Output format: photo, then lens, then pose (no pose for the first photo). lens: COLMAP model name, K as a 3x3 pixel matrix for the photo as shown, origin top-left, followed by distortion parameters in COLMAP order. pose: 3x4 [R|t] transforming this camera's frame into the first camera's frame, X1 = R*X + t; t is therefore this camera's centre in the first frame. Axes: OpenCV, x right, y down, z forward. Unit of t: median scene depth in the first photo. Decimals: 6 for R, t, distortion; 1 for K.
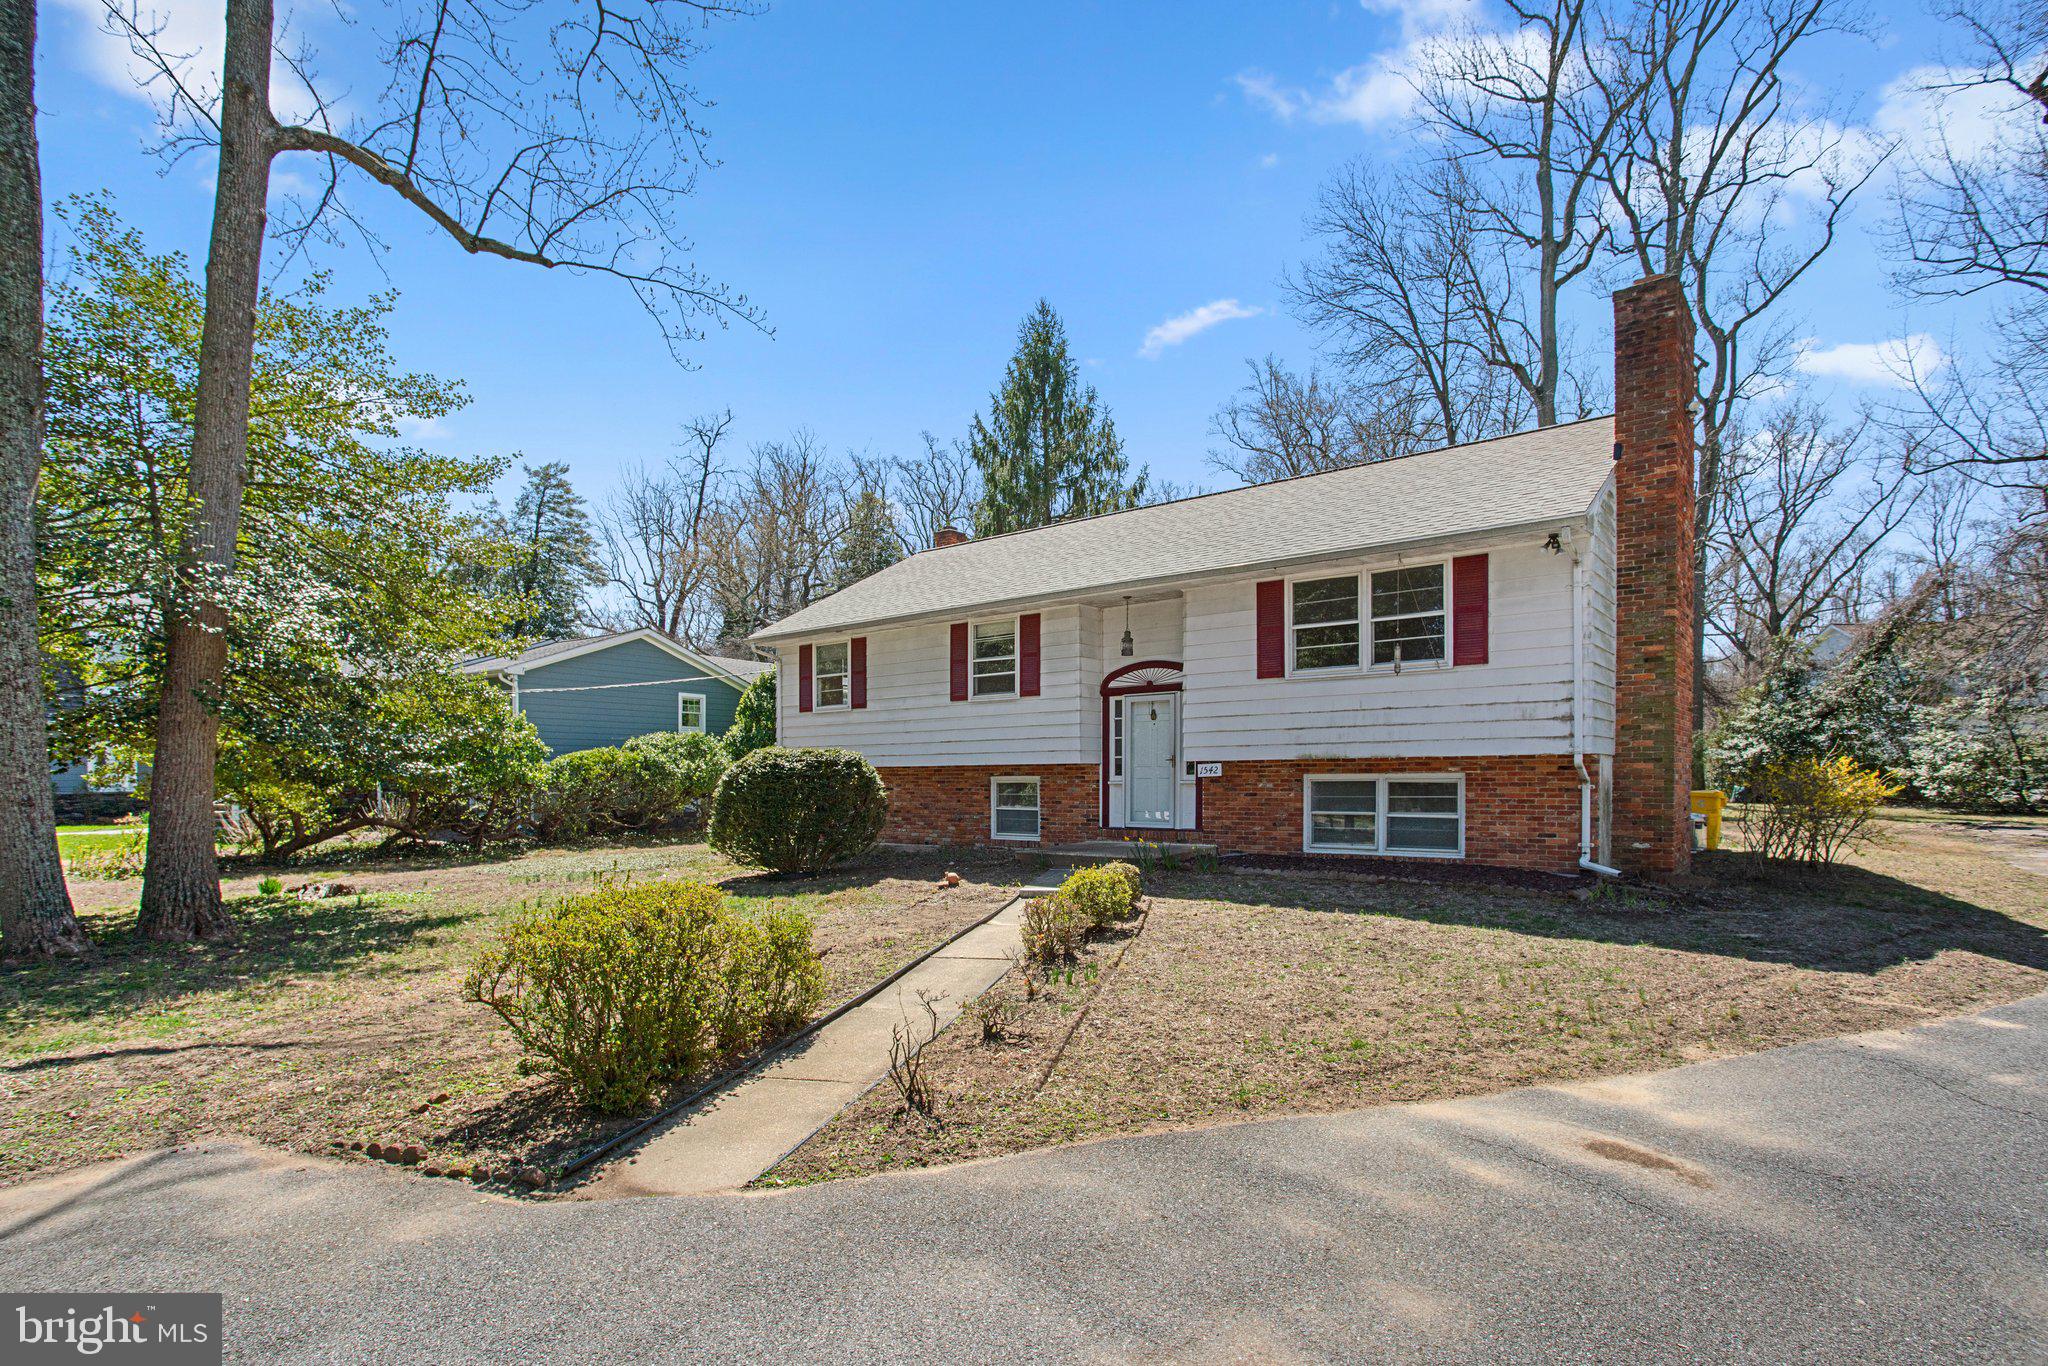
lens RADIAL K [[1015.9, 0, 1006.6], [0, 1015.9, 770.7], [0, 0, 1]] dist [-0.026098, 0.003687]
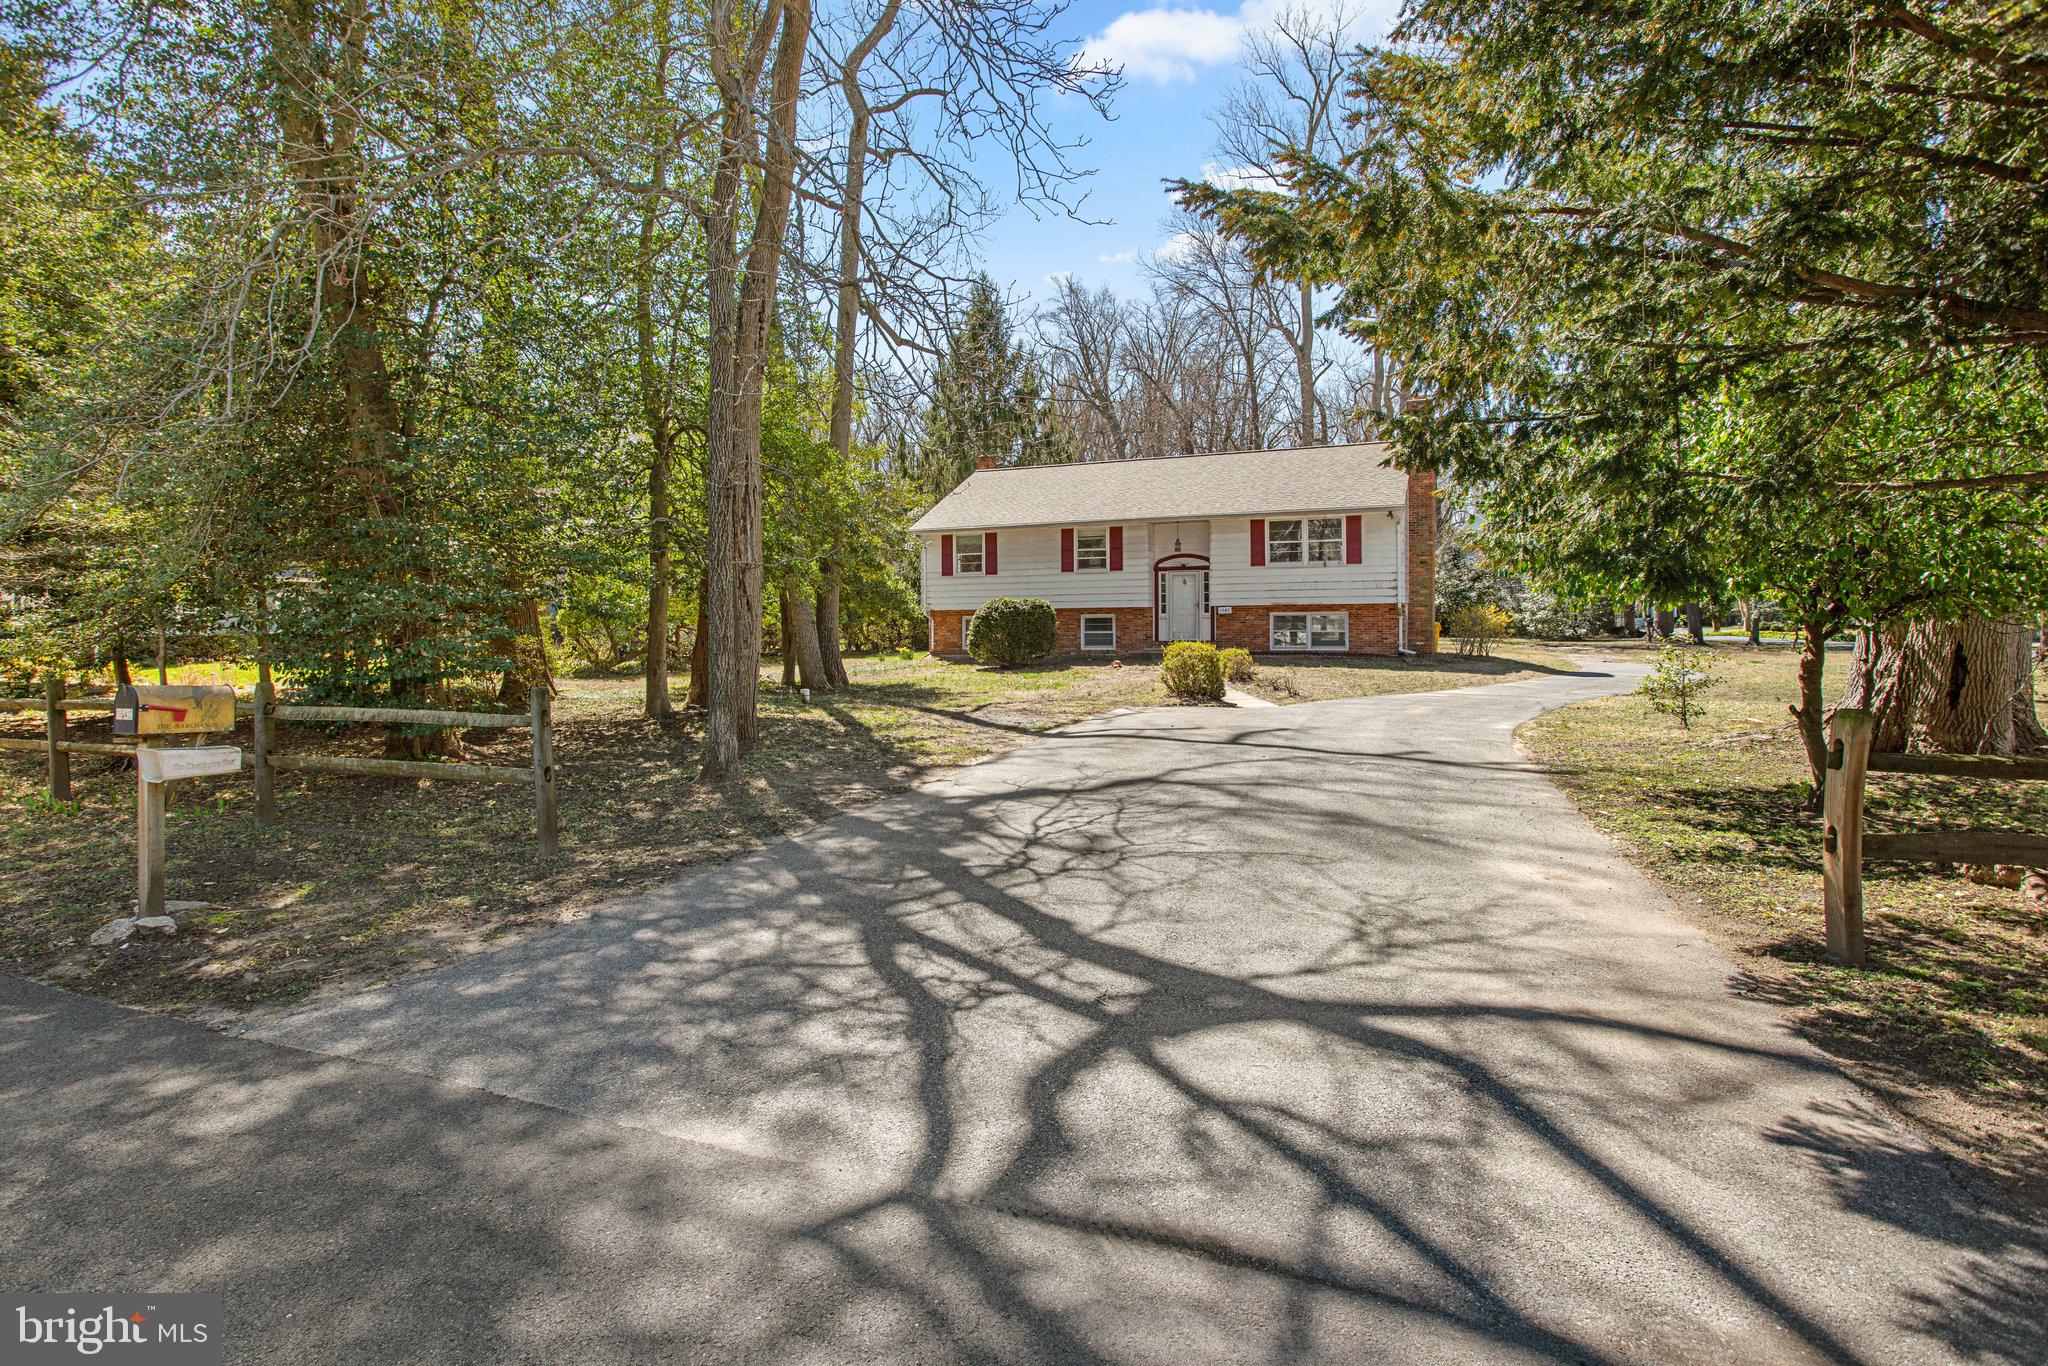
lens RADIAL K [[1015.9, 0, 1003.9], [0, 1015.9, 599.8], [0, 0, 1]] dist [-0.026098, 0.003687]
pose [[0.966322, 0.006144, 0.257263, -0.664565], [-0.001119, 0.999806, -0.019673, 0.016542], [-0.257333, 0.018723, 0.966141, -0.748031]]
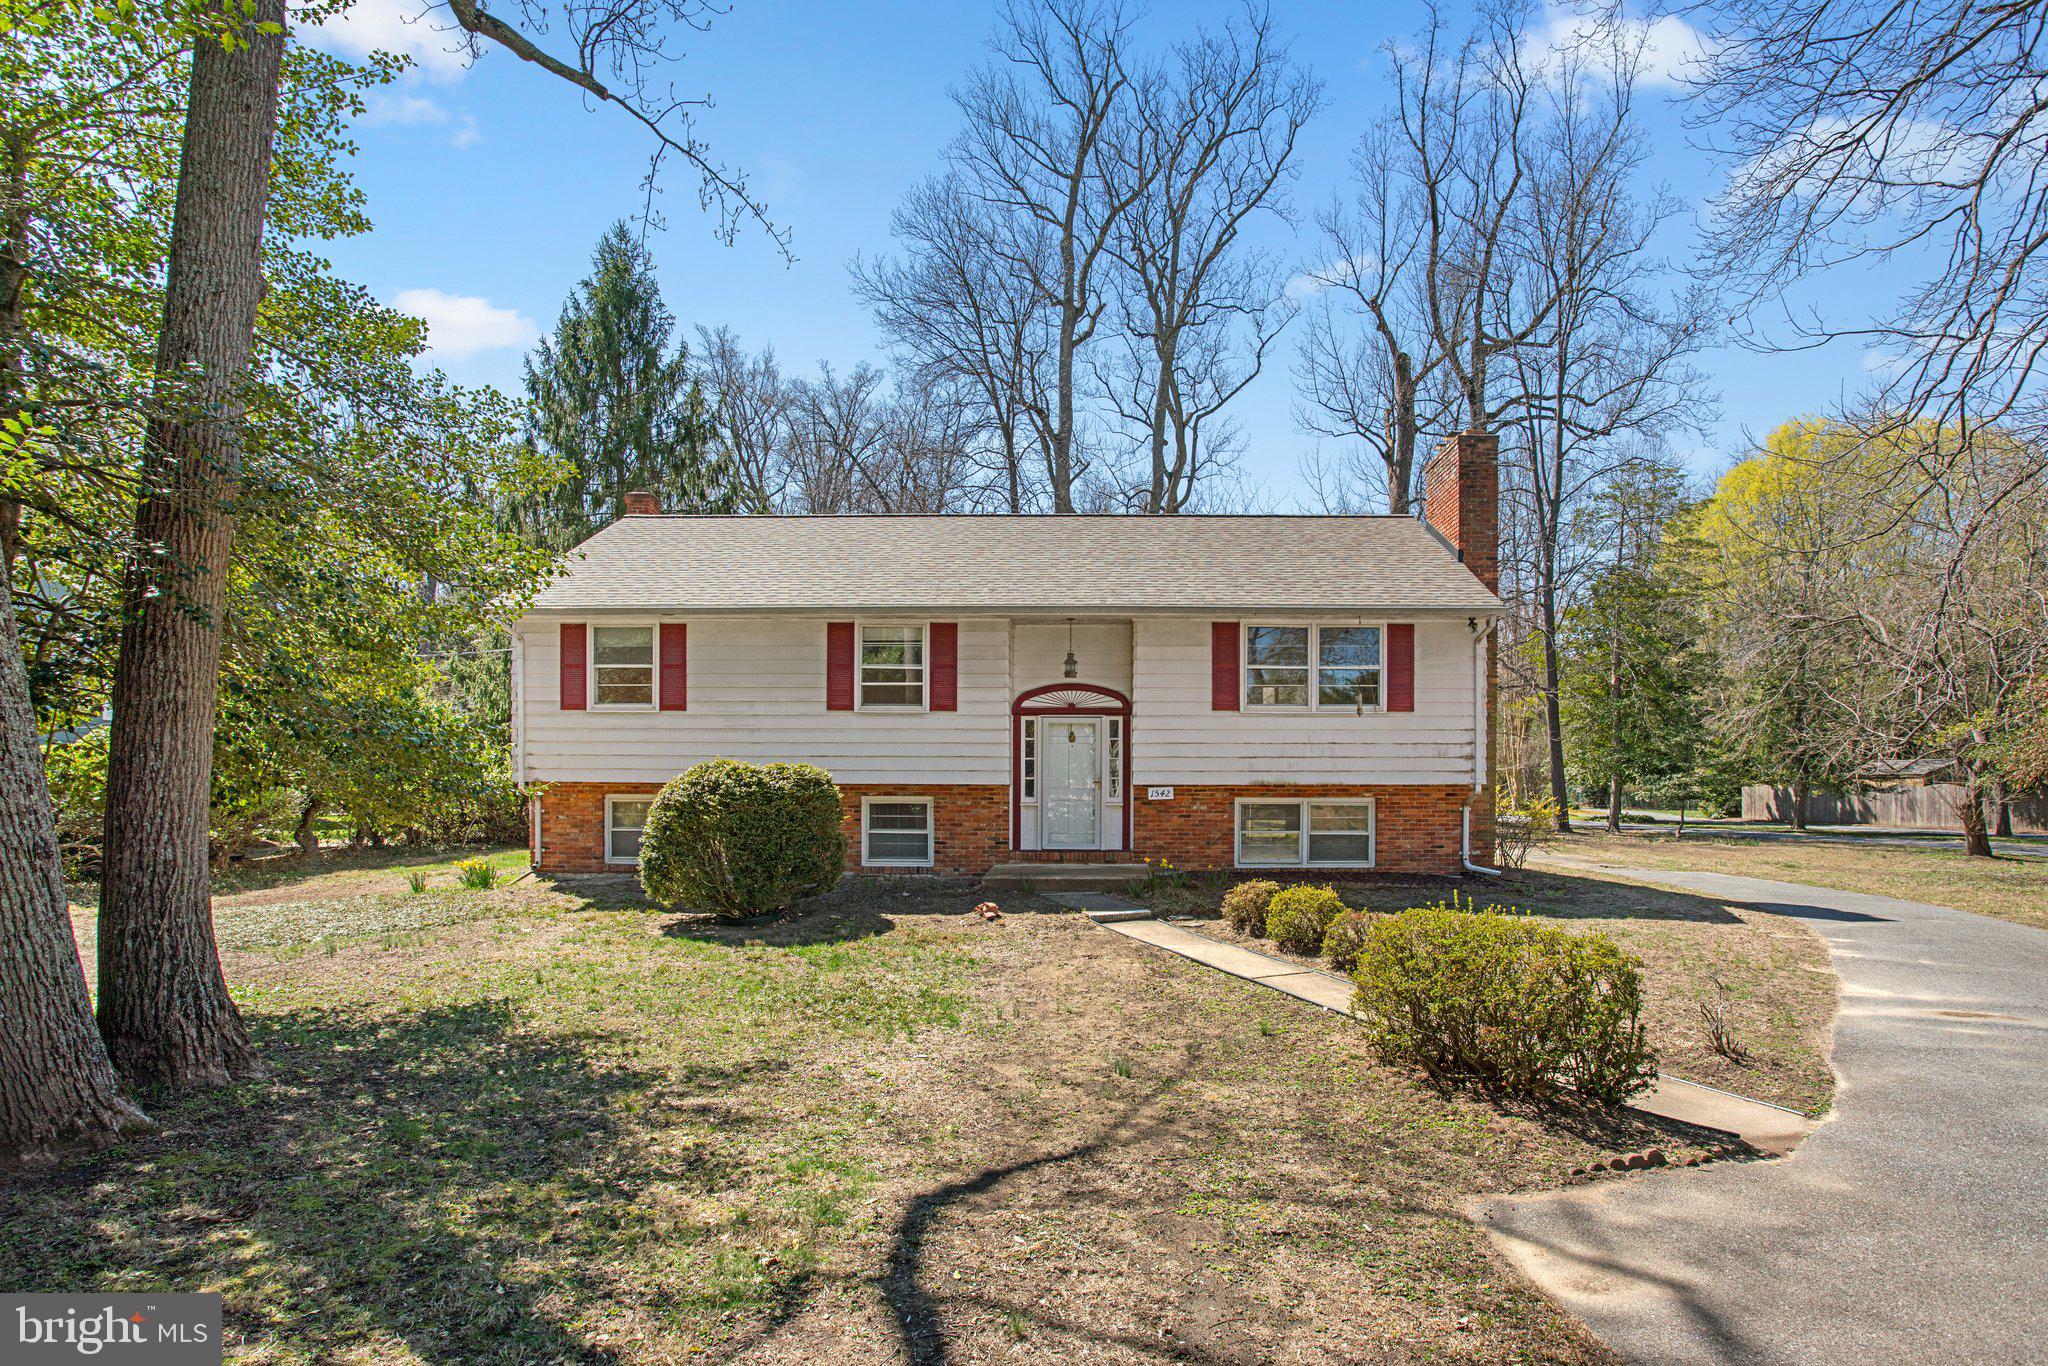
lens RADIAL K [[1110.7, 0, 1075.1], [0, 1110.7, 794.0], [0, 0, 1]] dist [-0.043573, -0.000212]
pose [[0.783824, 0.006419, 0.620950, -0.524448], [-0.012052, 0.999915, 0.004877, -0.003773], [-0.620866, -0.011306, 0.783835, 0.131963]]
